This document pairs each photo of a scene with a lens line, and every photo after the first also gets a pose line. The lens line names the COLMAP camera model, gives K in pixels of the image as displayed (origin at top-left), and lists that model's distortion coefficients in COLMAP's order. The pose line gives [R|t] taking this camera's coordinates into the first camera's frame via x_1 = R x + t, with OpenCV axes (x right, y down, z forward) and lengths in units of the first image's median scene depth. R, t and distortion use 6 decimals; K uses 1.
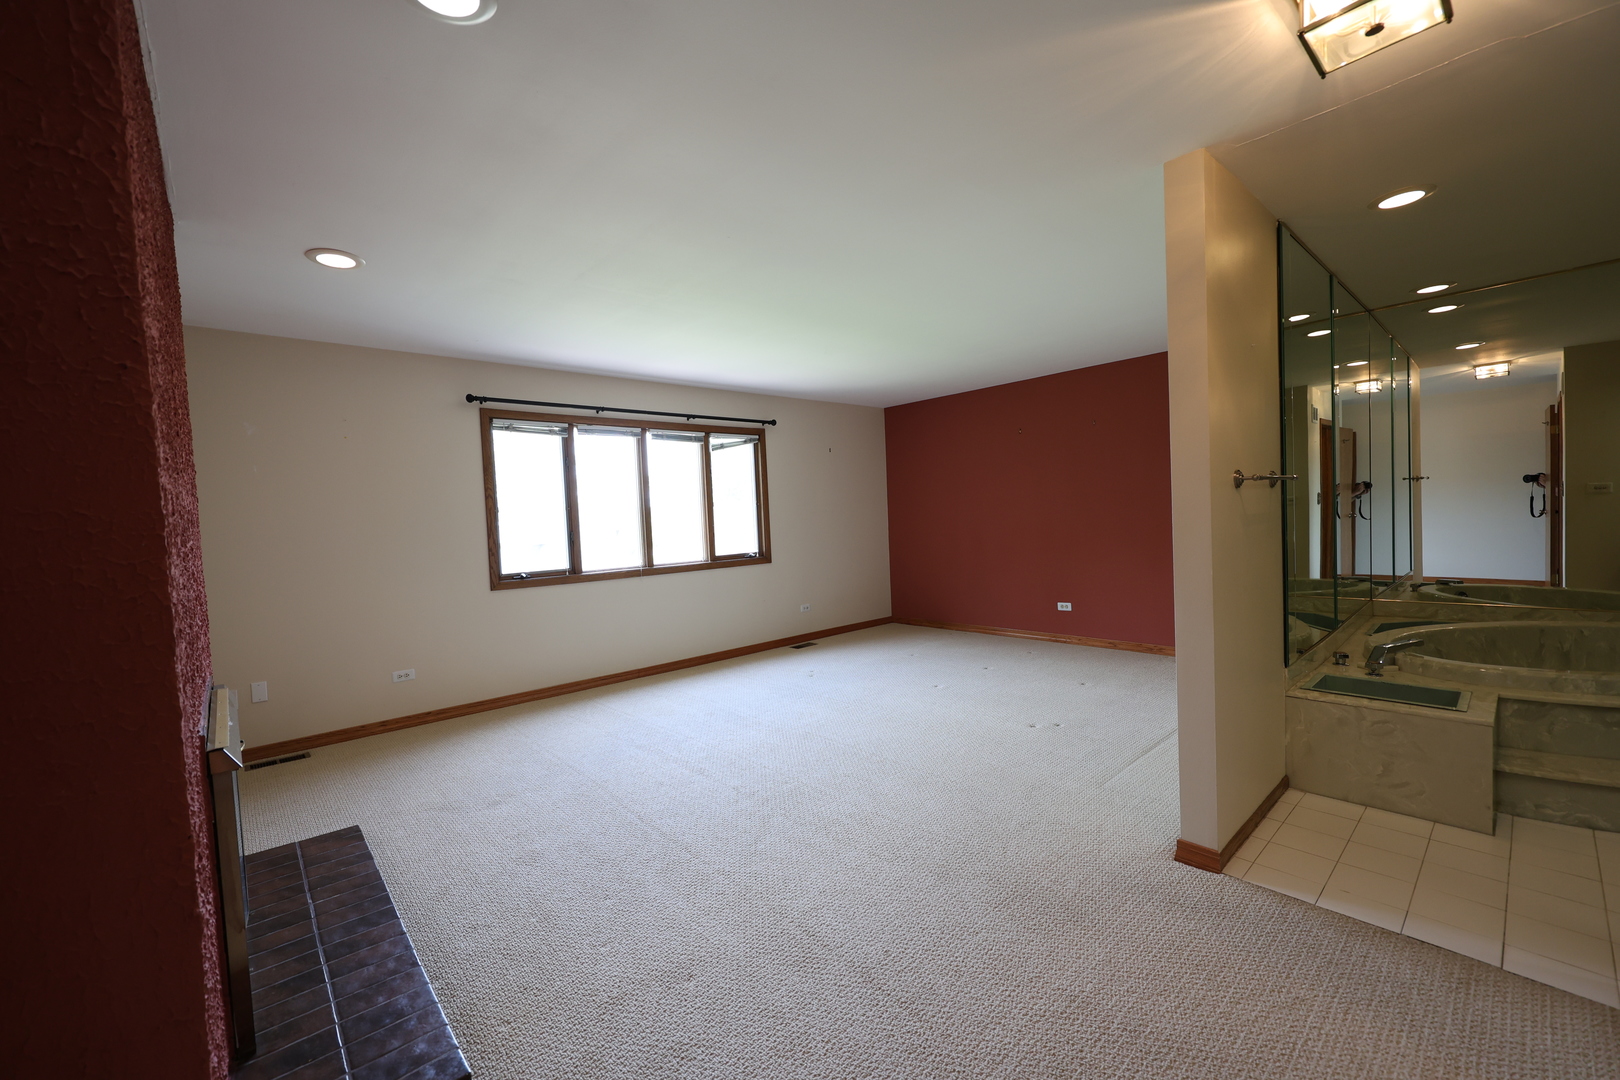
lens RADIAL K [[651.5, 0, 808.1], [0, 651.5, 536.0], [0, 0, 1]] dist [-0.007395, 0.000506]
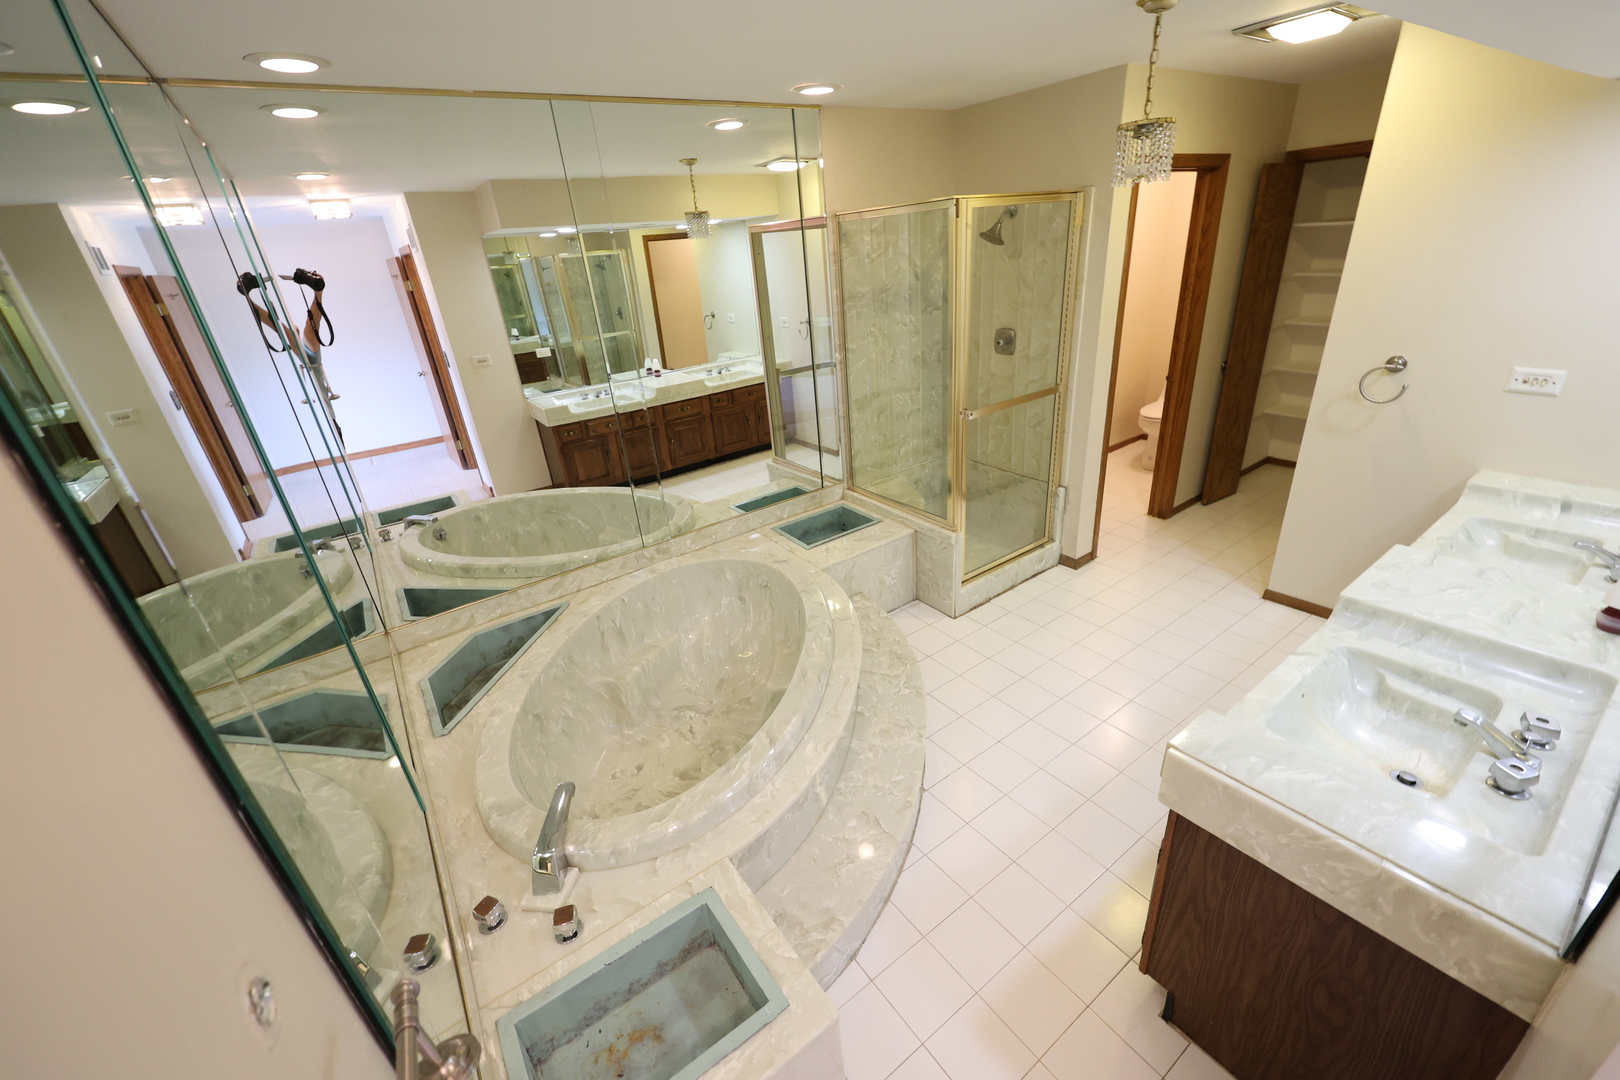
lens RADIAL K [[651.5, 0, 808.1], [0, 651.5, 536.0], [0, 0, 1]] dist [-0.007395, 0.000506]
pose [[0.117114, -0.377640, 0.918516, 0.287649], [0.111996, 0.924003, 0.365616, -0.125209], [-0.986783, 0.060052, 0.150508, 0.376084]]
